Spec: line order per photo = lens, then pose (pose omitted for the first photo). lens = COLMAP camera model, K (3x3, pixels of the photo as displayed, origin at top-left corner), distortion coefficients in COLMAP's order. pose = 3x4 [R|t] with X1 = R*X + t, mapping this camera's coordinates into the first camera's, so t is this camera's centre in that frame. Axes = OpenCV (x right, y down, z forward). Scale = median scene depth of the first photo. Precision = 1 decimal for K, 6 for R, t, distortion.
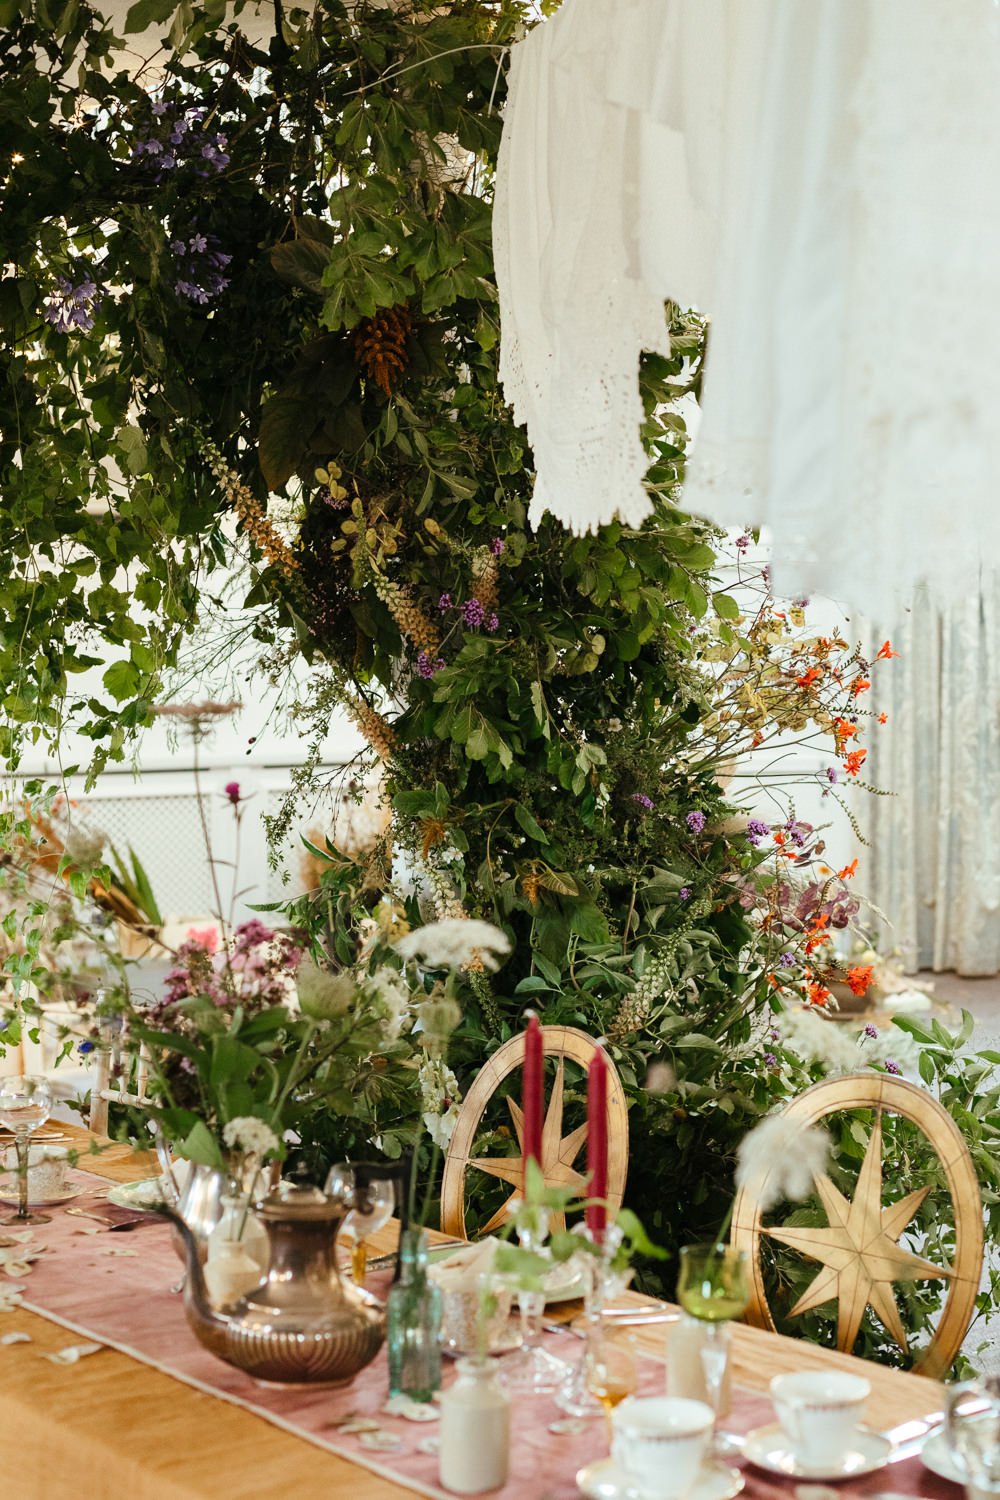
lens RADIAL K [[2528.0, 0, 500.0], [0, 2528.0, 750.0], [0, 0, 1]] dist [-0.091148, -0.118064]
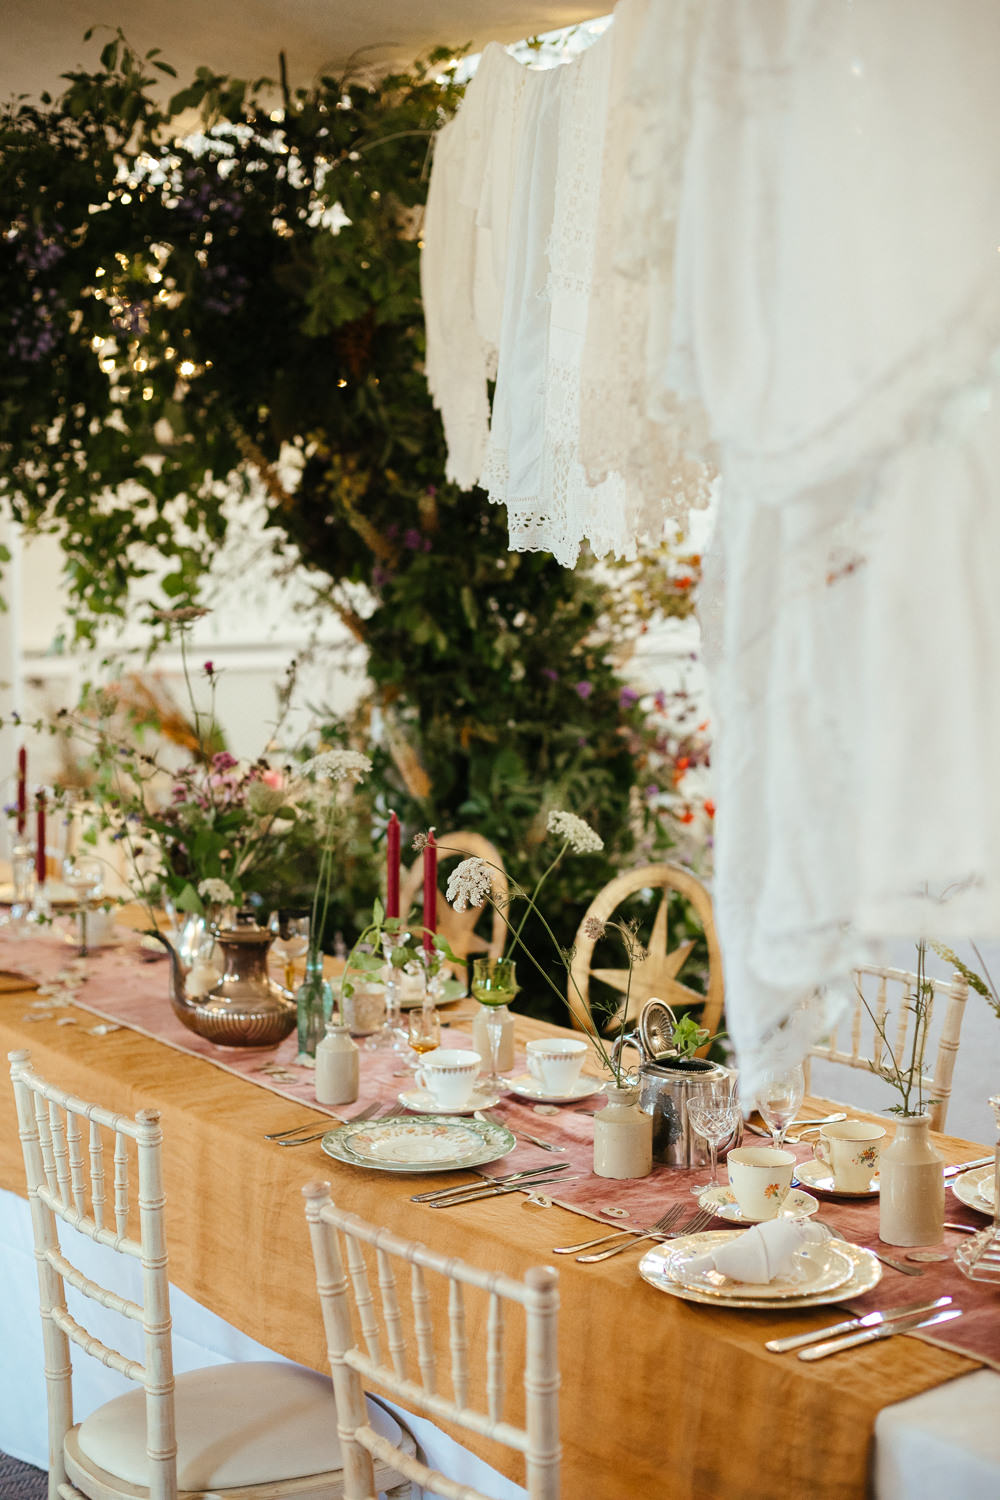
lens RADIAL K [[2405.8, 0, 500.0], [0, 2405.8, 750.0], [0, 0, 1]] dist [-0.078935, -0.297028]
pose [[0.998190, 0.007731, -0.059642, 0.111027], [-0.004583, 0.998597, 0.052748, -0.007817], [0.059967, -0.052380, 0.996825, -0.310514]]
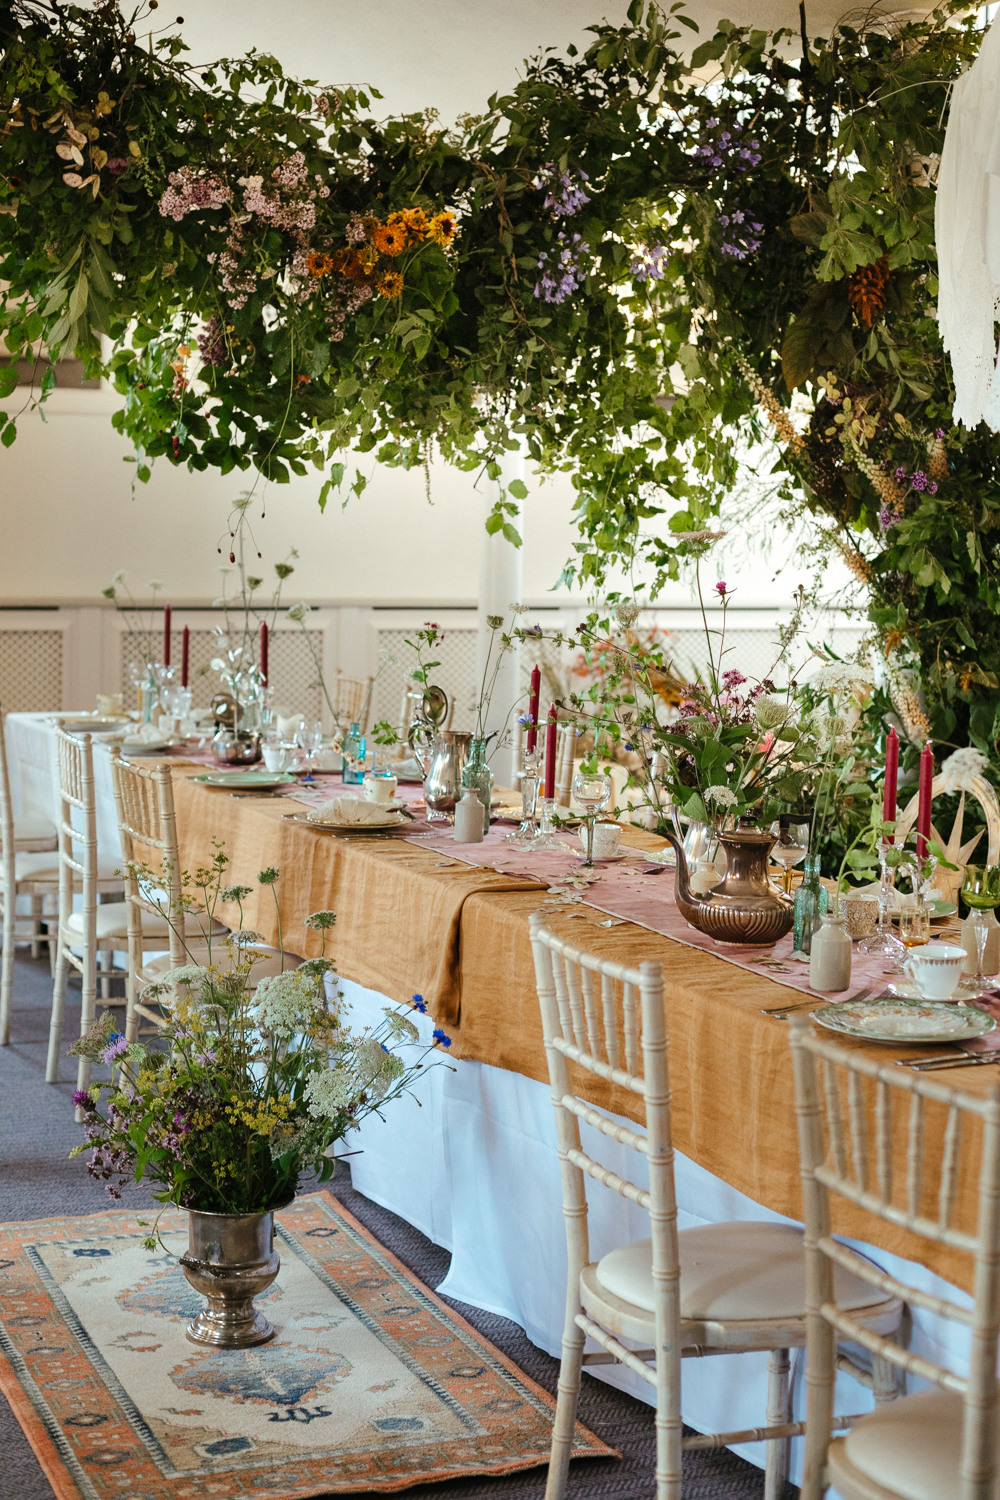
lens RADIAL K [[2765.5, 0, 332.8], [0, 2765.5, 749.0], [0, 0, 1]] dist [-0.102378, -0.273869]
pose [[0.953321, 0.043221, -0.298850, 0.134403], [-0.030220, 0.998391, 0.047988, 0.030091], [0.300443, -0.036717, 0.953093, -0.542778]]
